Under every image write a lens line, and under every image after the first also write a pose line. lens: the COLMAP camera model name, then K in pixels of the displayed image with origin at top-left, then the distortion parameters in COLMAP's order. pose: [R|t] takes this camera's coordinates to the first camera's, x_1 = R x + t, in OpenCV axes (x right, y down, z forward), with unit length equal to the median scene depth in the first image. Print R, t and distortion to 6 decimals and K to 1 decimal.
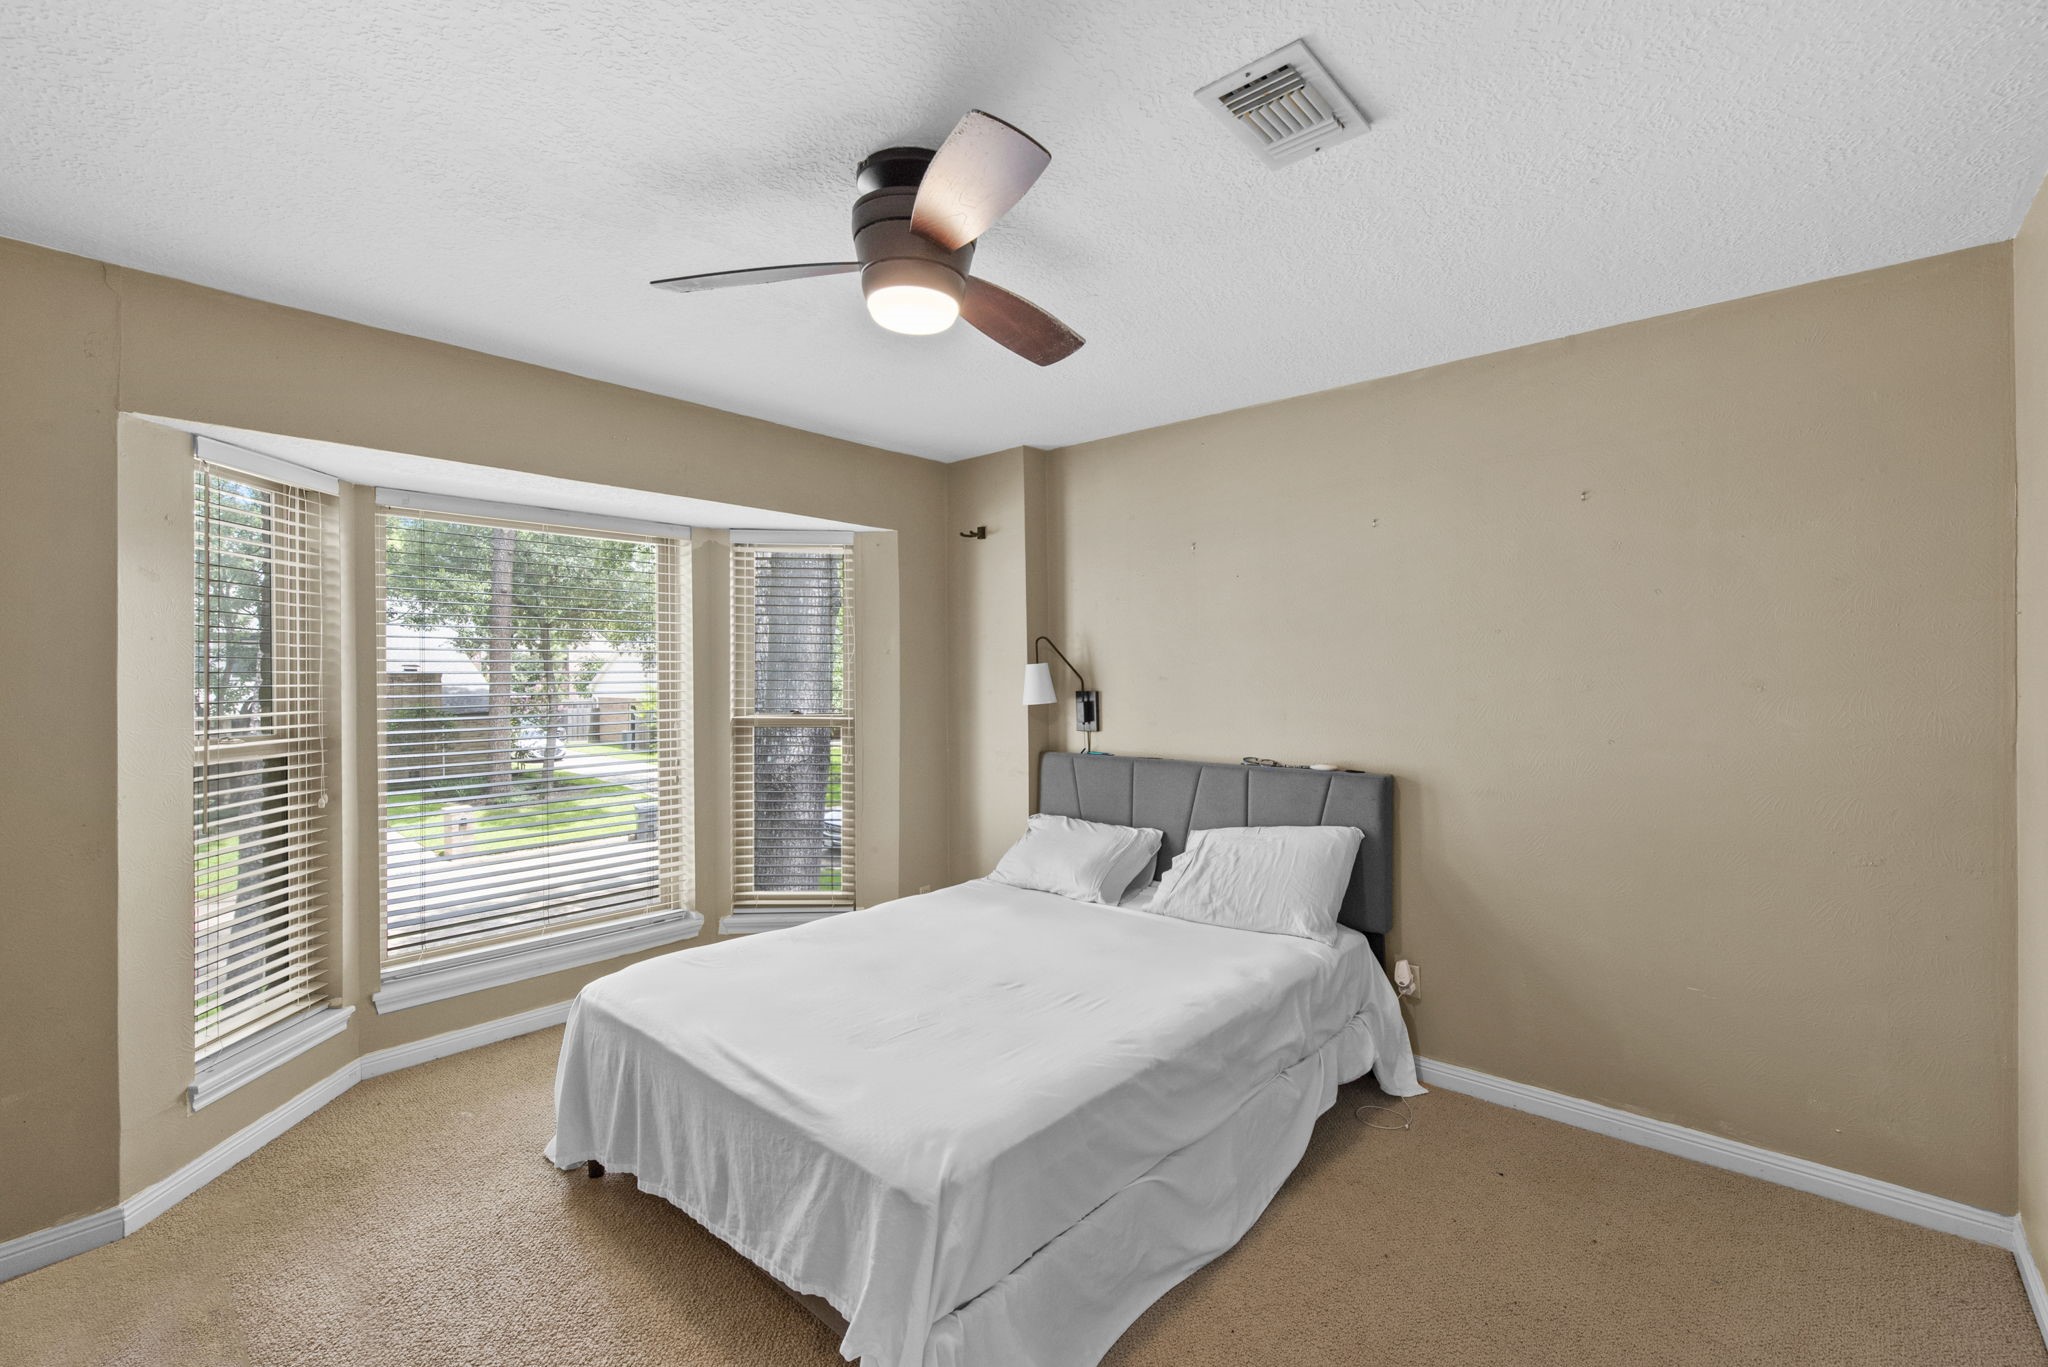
lens RADIAL K [[888.4, 0, 1026.5], [0, 888.4, 670.1], [0, 0, 1]] dist [-0.002003, 0.000703]
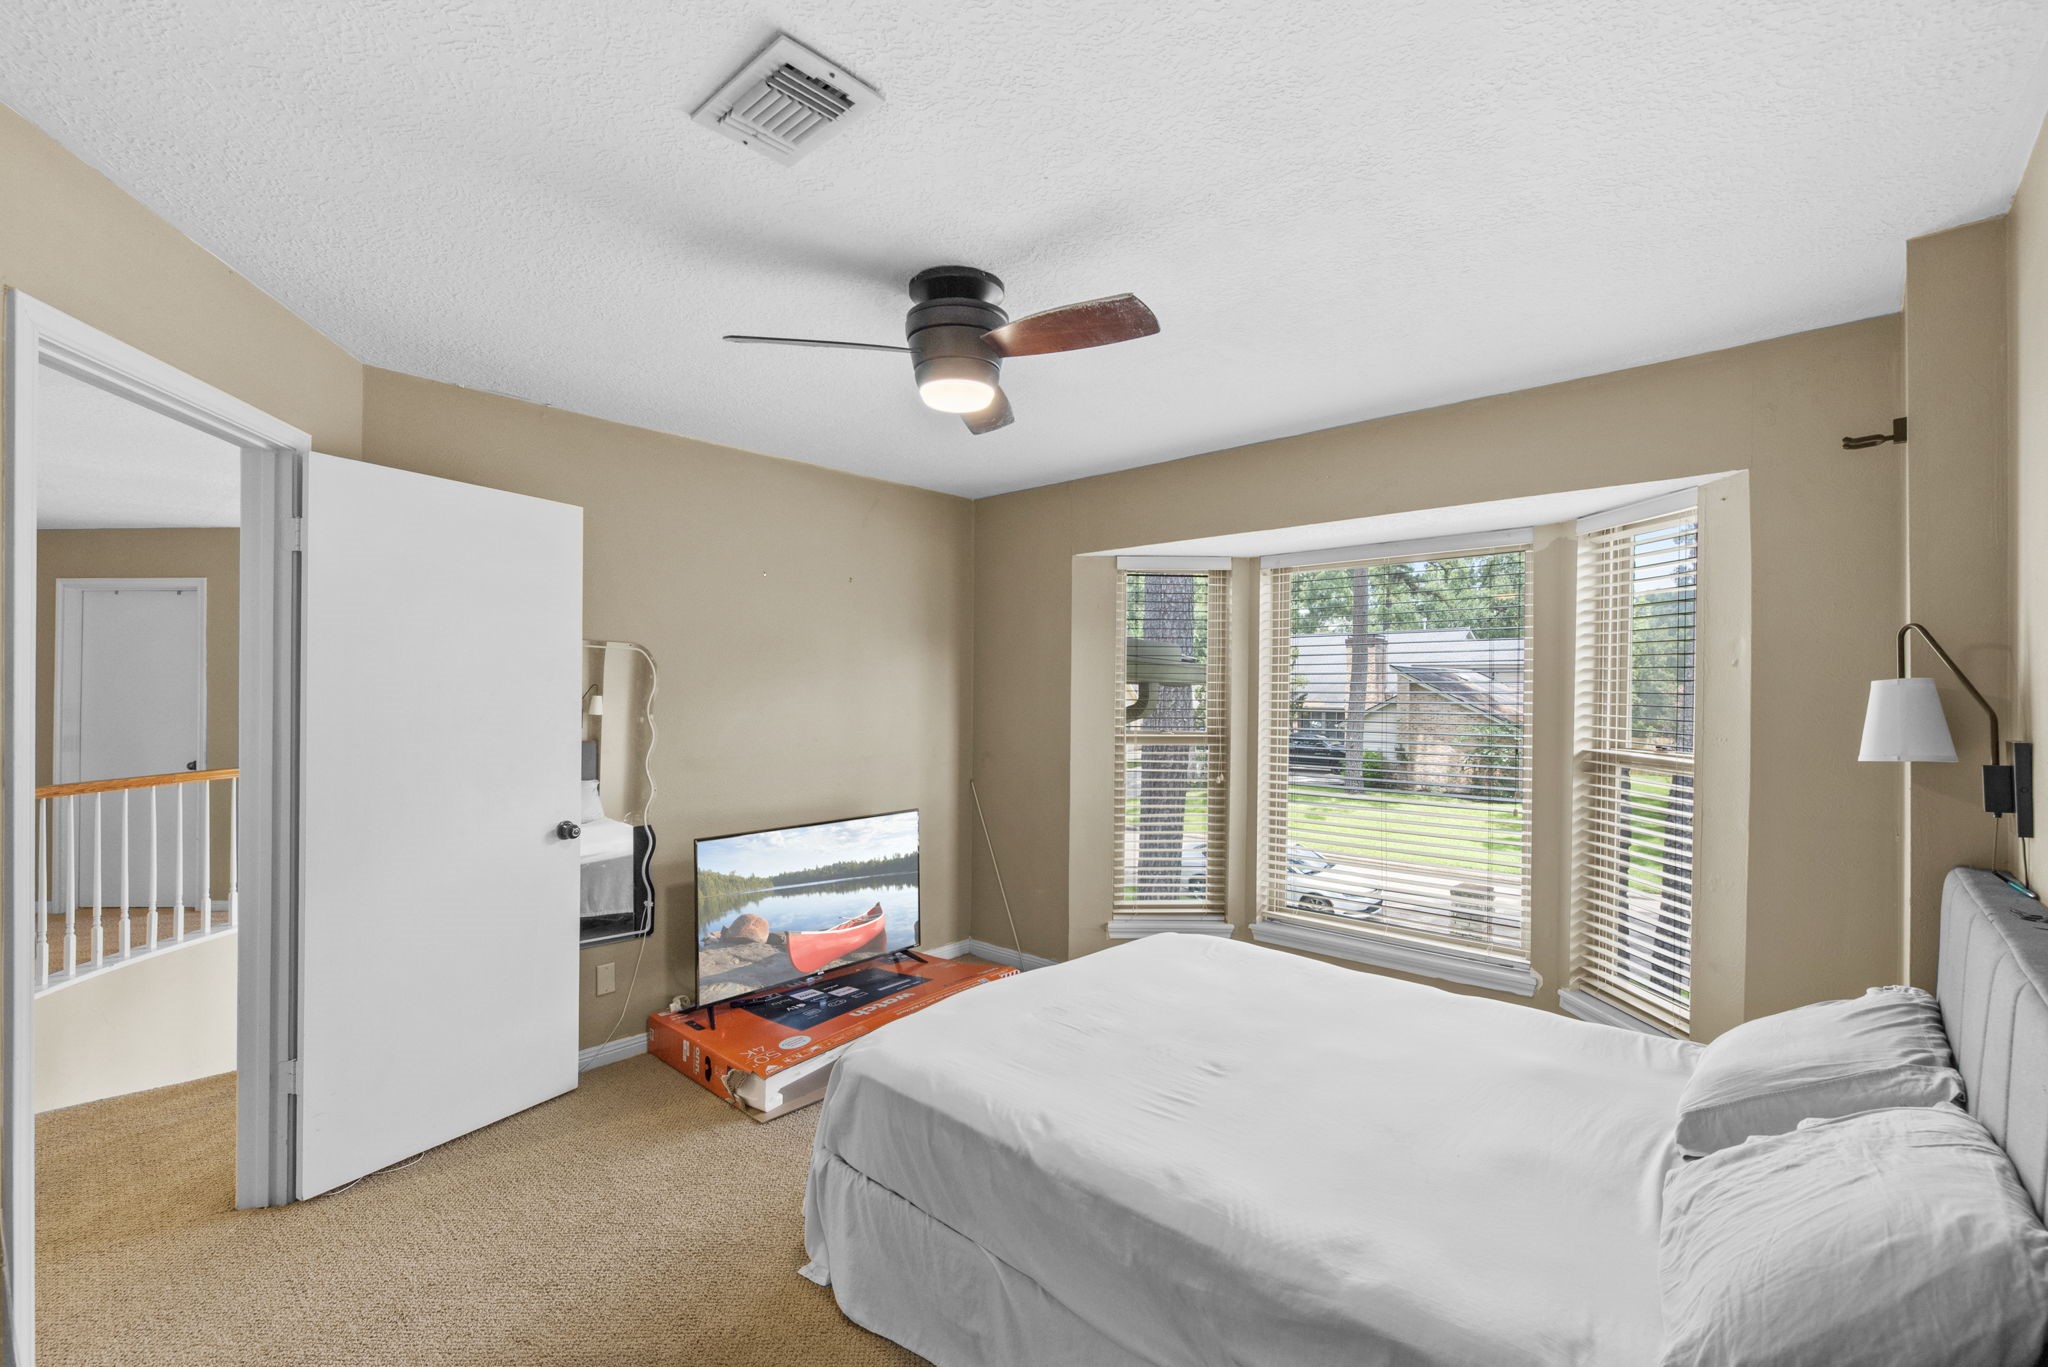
lens RADIAL K [[888.4, 0, 1027.1], [0, 888.4, 692.9], [0, 0, 1]] dist [-0.002003, 0.000703]
pose [[-0.020934, 0.005621, -0.999765, 0.661067], [-0.002813, 0.999980, 0.005681, -0.002013], [0.999777, 0.002931, -0.020917, 0.679638]]
